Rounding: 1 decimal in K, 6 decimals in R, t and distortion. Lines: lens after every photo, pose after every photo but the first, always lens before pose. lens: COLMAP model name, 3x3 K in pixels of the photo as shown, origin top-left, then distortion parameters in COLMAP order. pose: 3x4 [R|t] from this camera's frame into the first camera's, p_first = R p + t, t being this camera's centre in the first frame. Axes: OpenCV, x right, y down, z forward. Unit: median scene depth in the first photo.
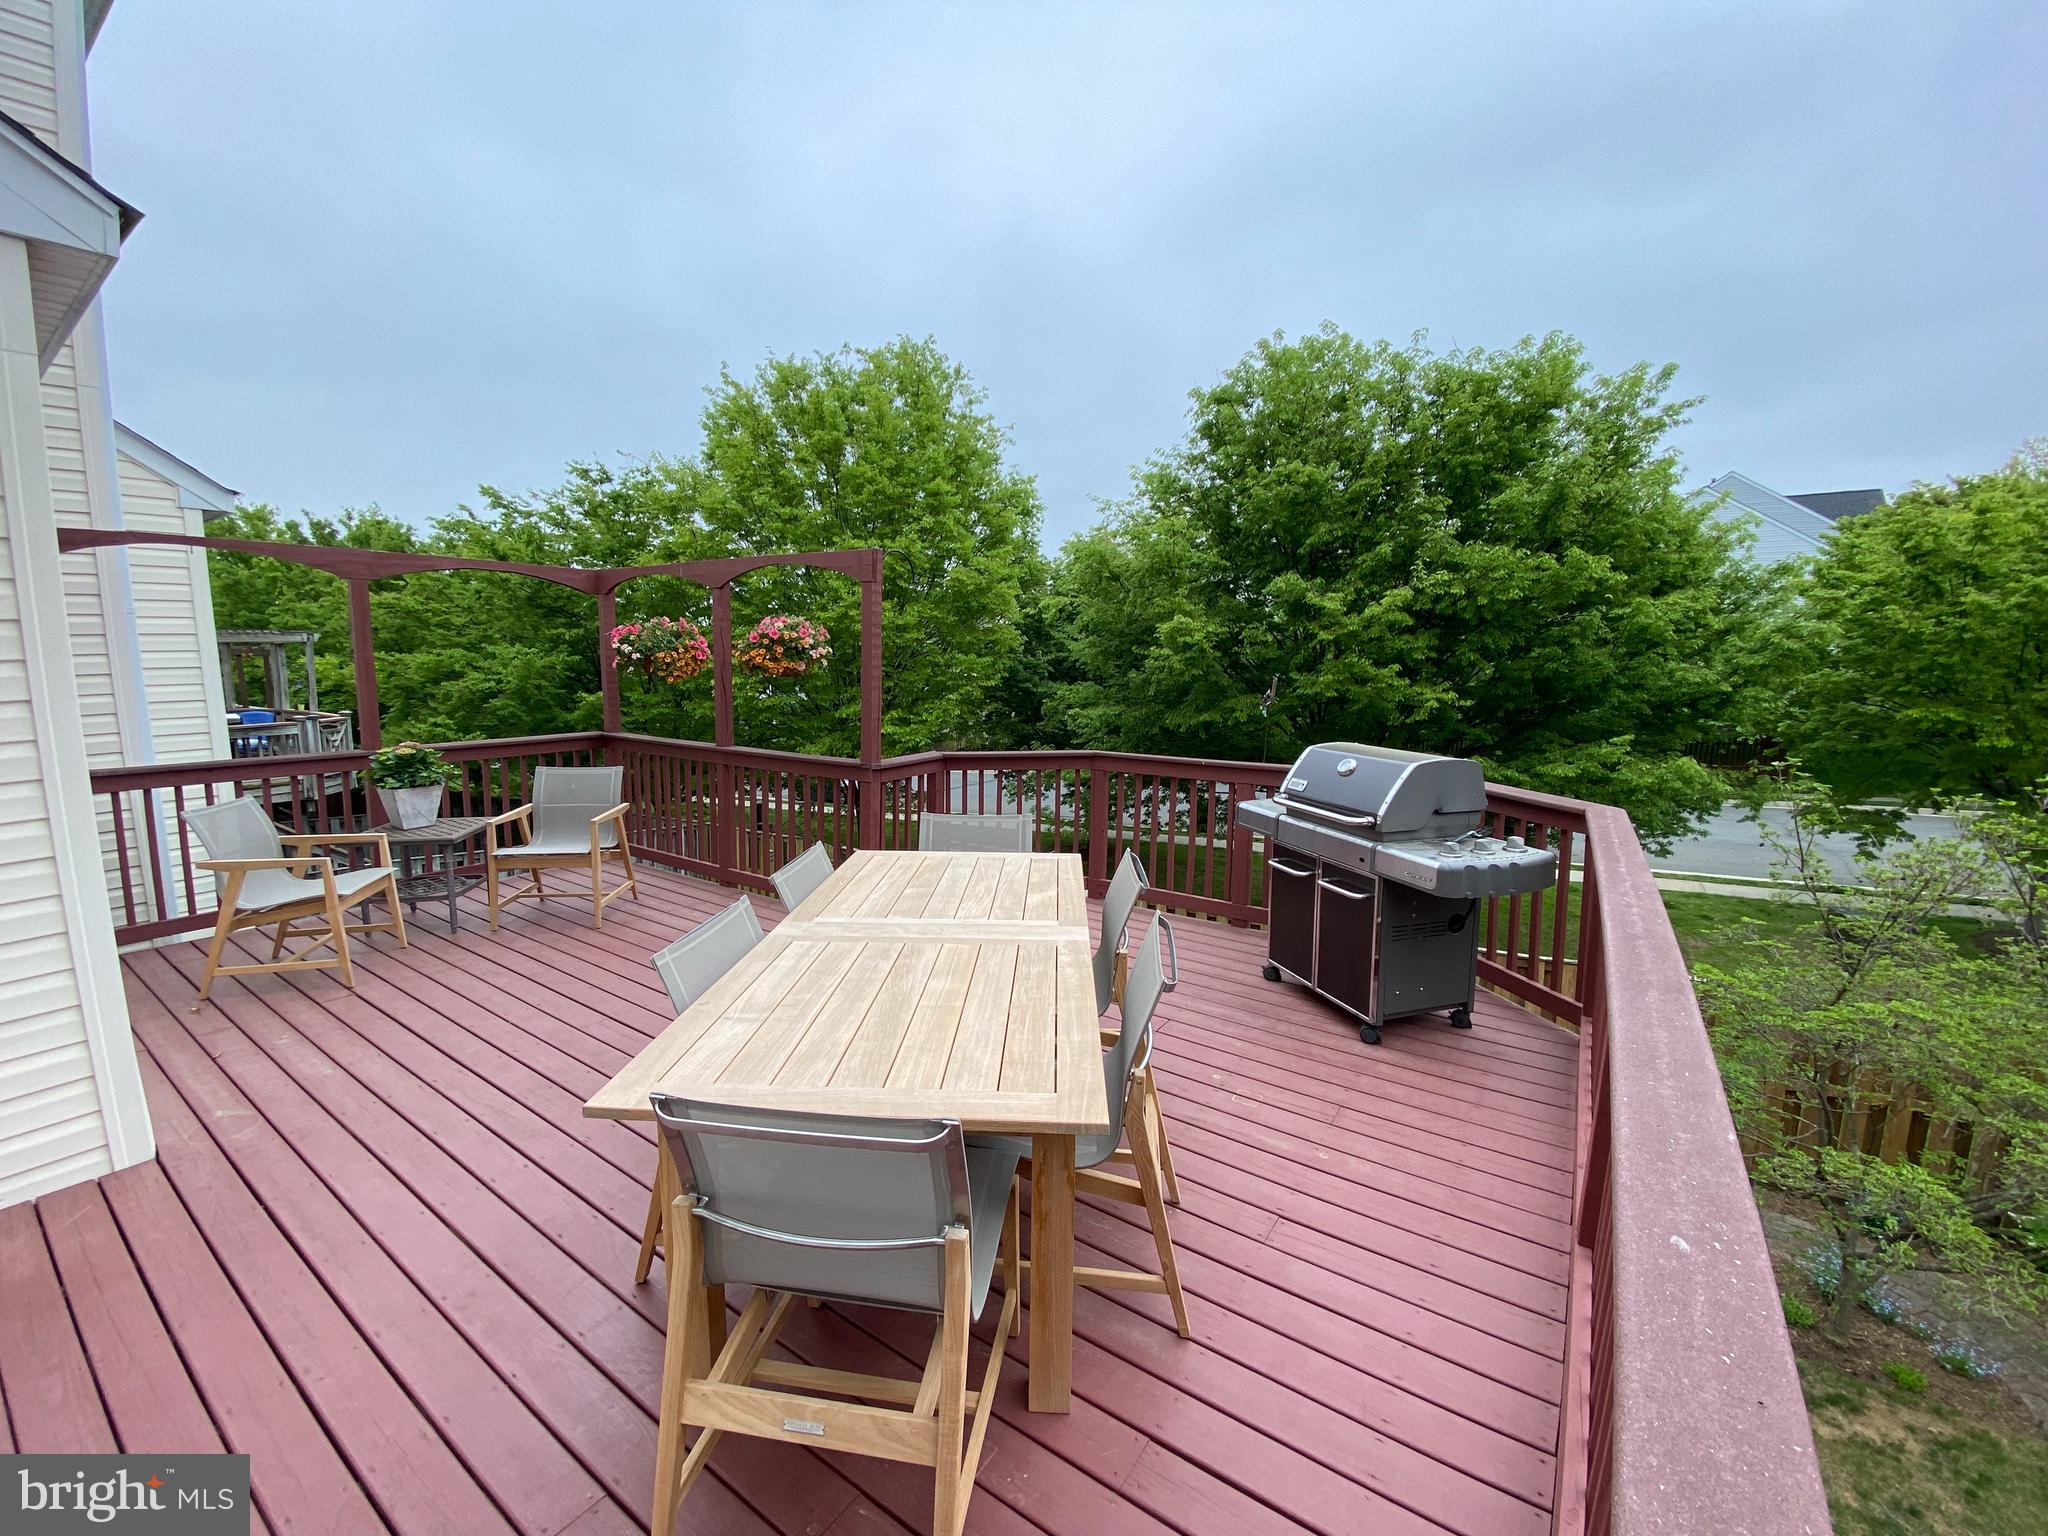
lens RADIAL K [[825.4, 0, 1035.6], [0, 825.4, 749.2], [0, 0, 1]] dist [-0.007434, -0.002633]
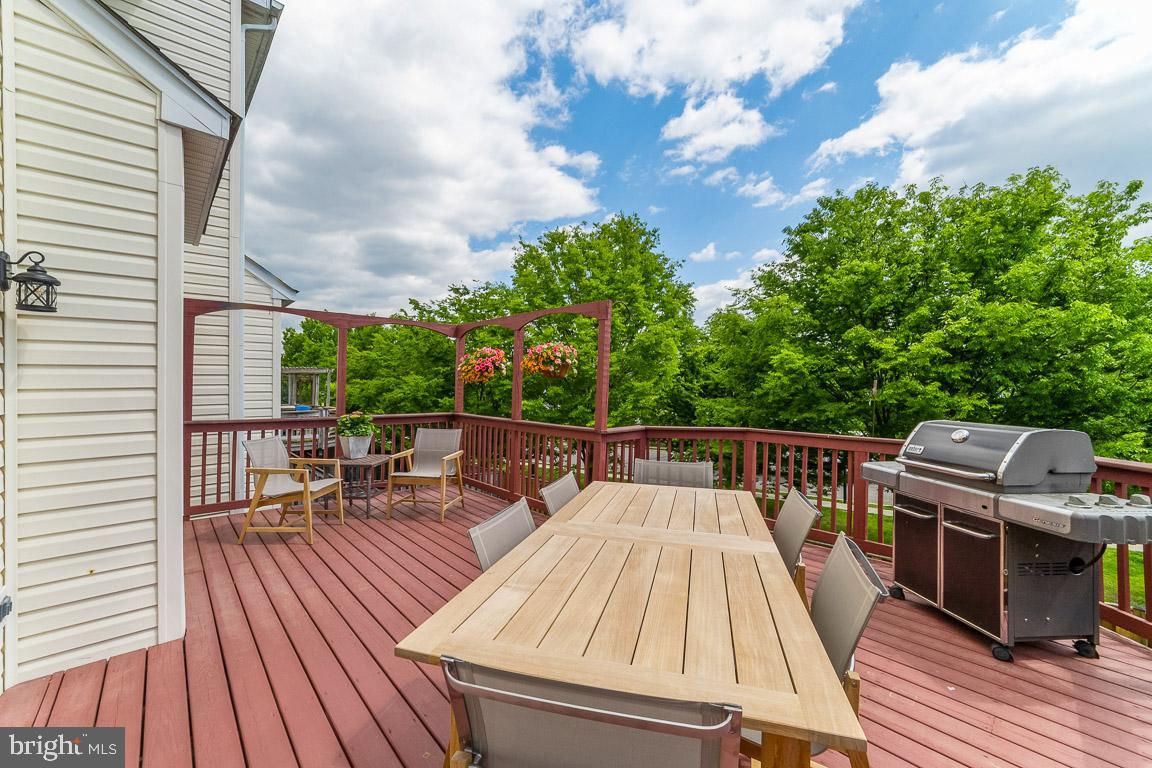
lens RADIAL K [[459.7, 0, 569.5], [0, 459.7, 380.8], [0, 0, 1]] dist [-0.015124, 0.002675]
pose [[0.968948, -0.003149, -0.247246, -0.039558], [-0.027919, 0.992131, -0.122048, 0.035481], [0.245684, 0.125161, 0.961236, 0.115186]]
